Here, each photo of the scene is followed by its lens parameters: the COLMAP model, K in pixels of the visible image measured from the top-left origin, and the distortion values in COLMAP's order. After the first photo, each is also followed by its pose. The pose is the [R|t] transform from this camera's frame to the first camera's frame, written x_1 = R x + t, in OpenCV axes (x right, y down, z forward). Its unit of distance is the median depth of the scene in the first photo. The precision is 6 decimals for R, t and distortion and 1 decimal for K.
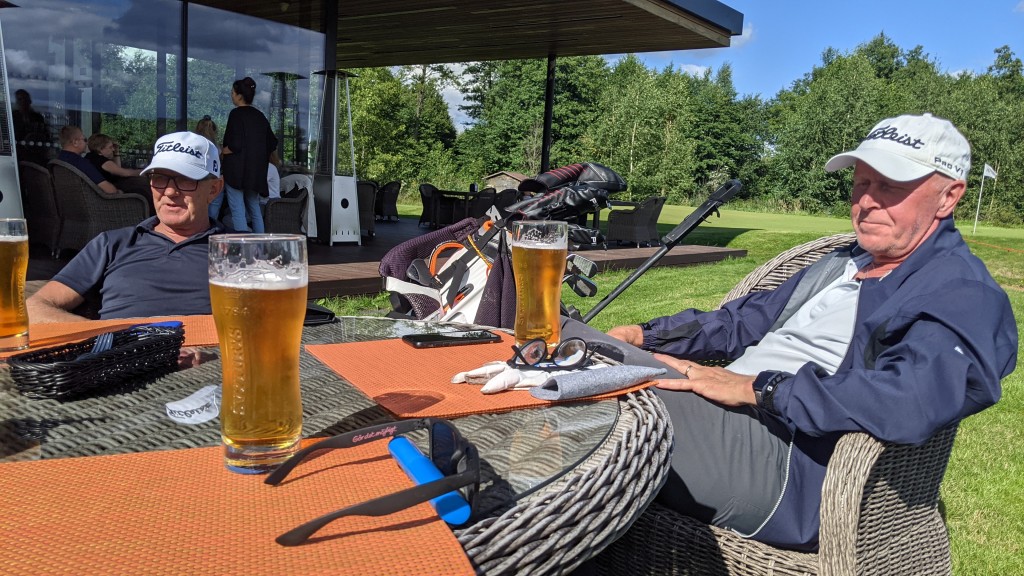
lens RADIAL K [[744.9, 0, 512.0], [0, 744.9, 288.0], [0, 0, 1]] dist [-0.007351, -0.007022]
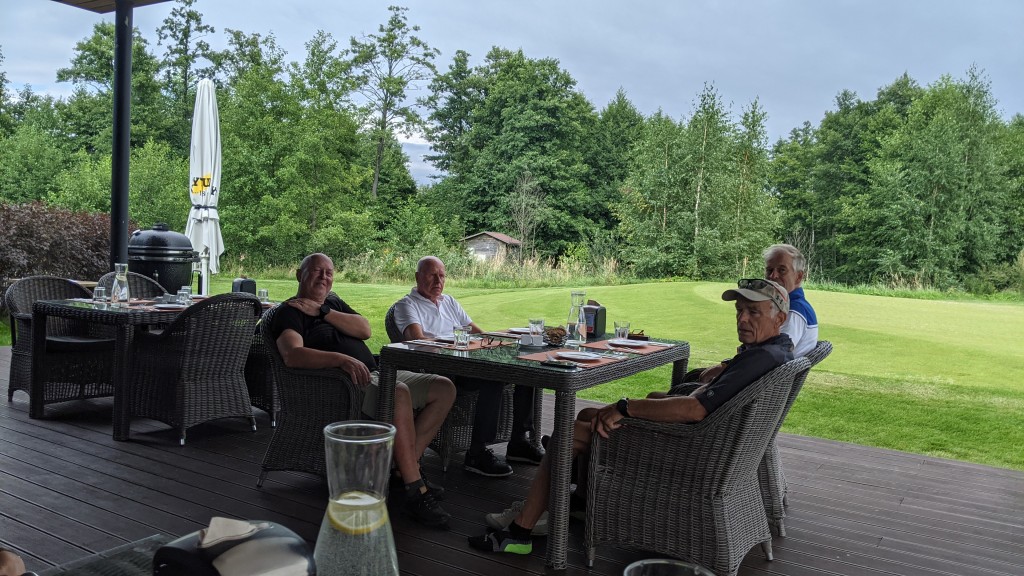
lens RADIAL K [[744.9, 0, 512.0], [0, 744.9, 288.0], [0, 0, 1]] dist [-0.007351, -0.007022]
pose [[0.996733, -0.013931, 0.079561, -0.041439], [0.019960, 0.996947, -0.075493, -0.027767], [-0.078267, 0.076835, 0.993967, 0.156294]]
